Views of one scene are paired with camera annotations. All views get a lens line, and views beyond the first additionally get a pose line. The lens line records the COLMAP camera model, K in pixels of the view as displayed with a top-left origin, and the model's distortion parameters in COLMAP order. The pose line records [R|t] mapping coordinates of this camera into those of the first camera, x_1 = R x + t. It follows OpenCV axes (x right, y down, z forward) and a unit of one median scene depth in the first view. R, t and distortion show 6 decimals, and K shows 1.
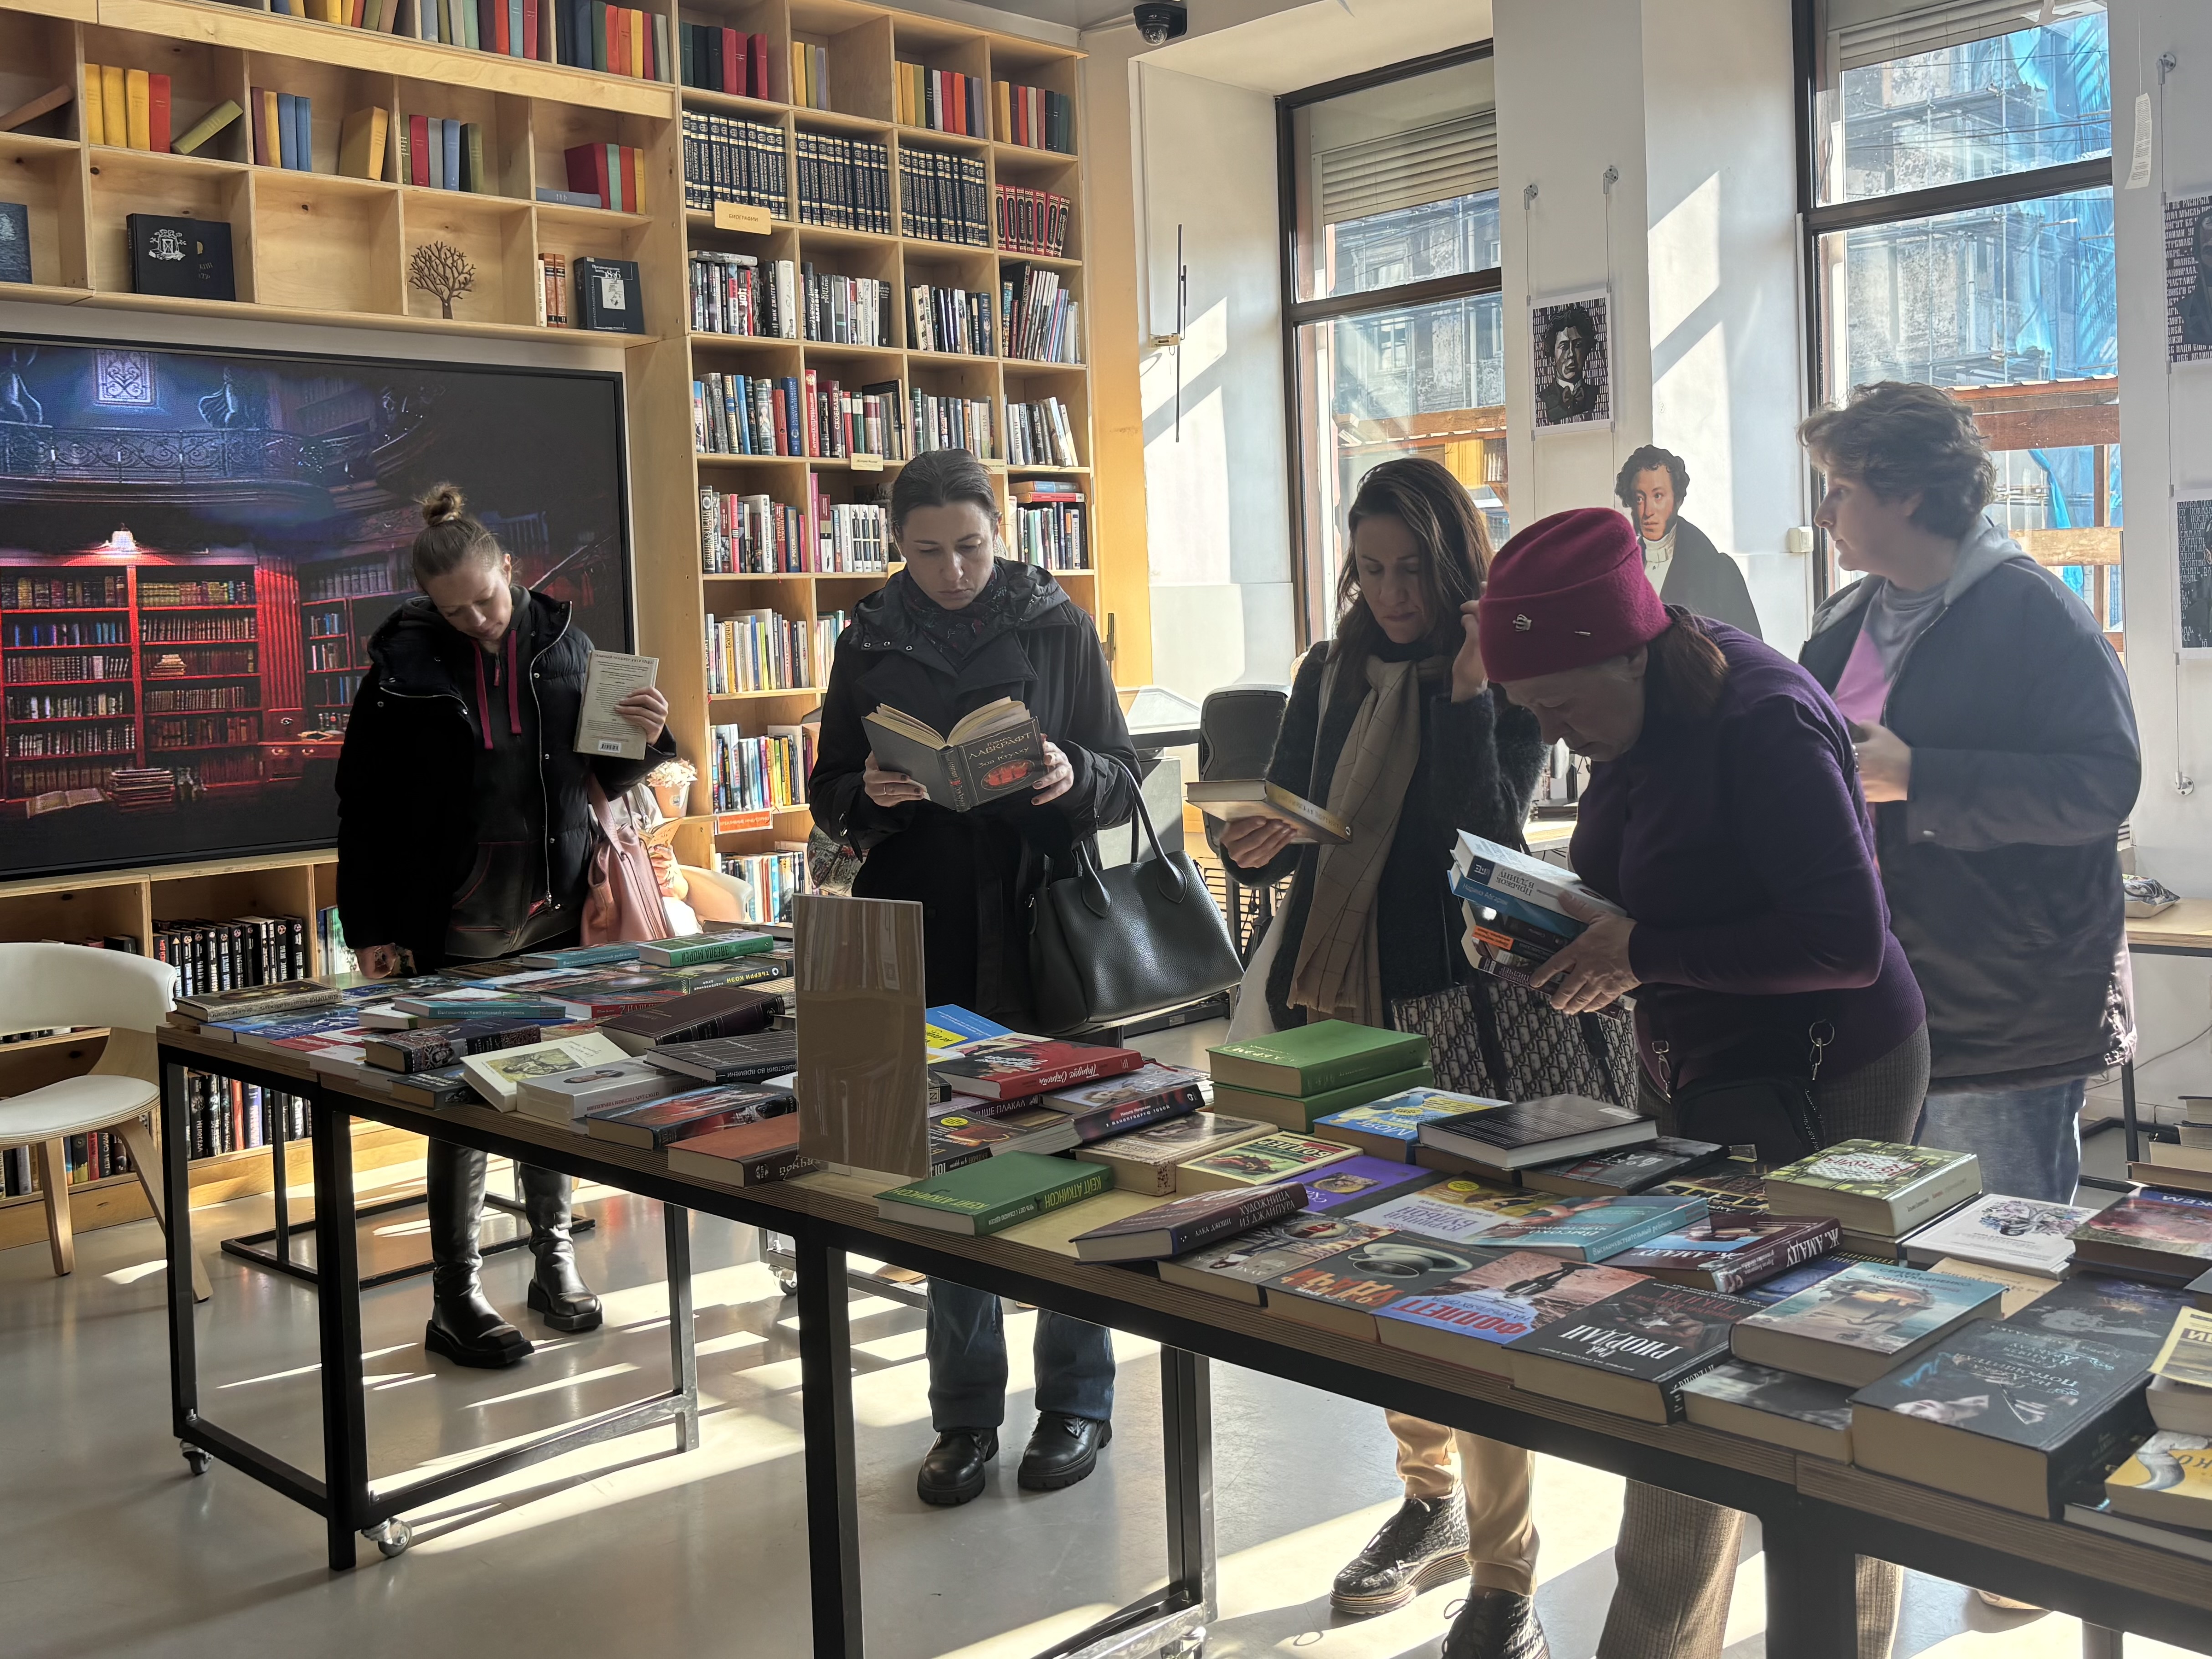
lens RADIAL K [[2121.0, 0, 1106.0], [0, 2121.0, 829.5], [0, 0, 1]] dist [-0.075111, 0.011689]
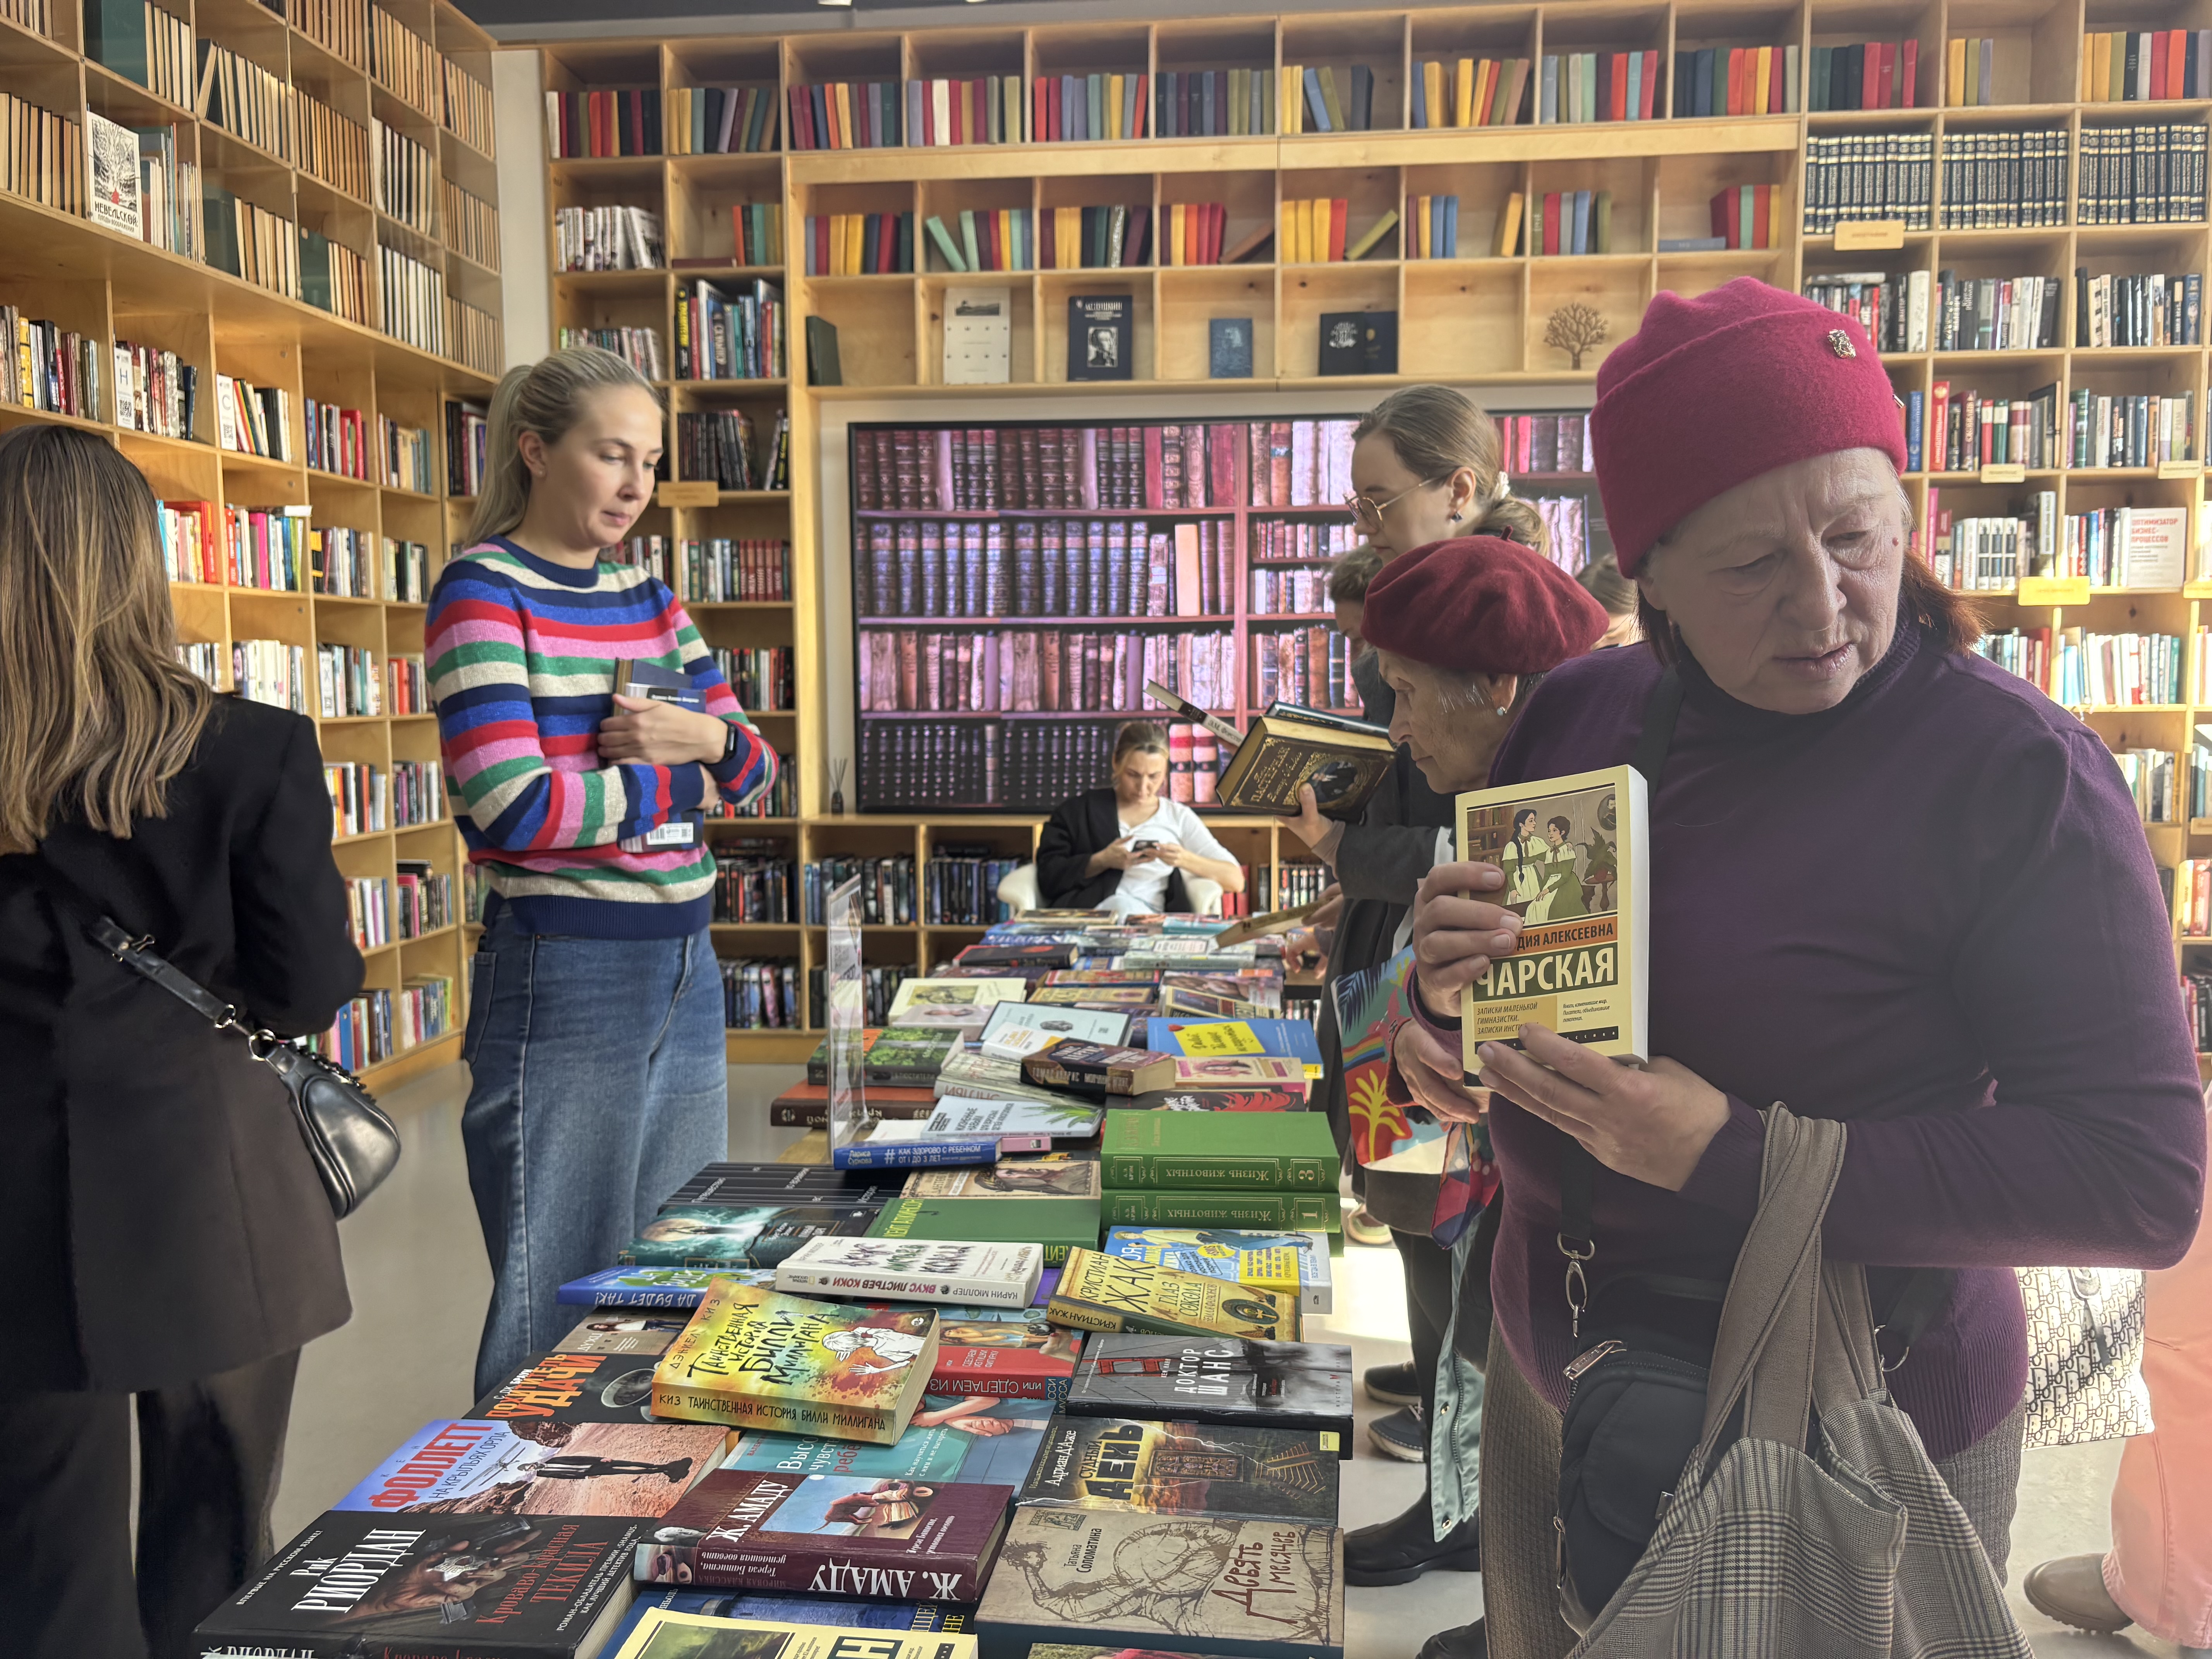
lens RADIAL K [[1673.2, 0, 1106.0], [0, 1673.2, 829.5], [0, 0, 1]] dist [0.025532, -0.047571]
pose [[0.626801, 0.091602, -0.773776, 0.237699], [-0.085406, 0.995159, 0.048627, -0.016544], [0.774484, 0.035606, 0.631590, 0.218412]]
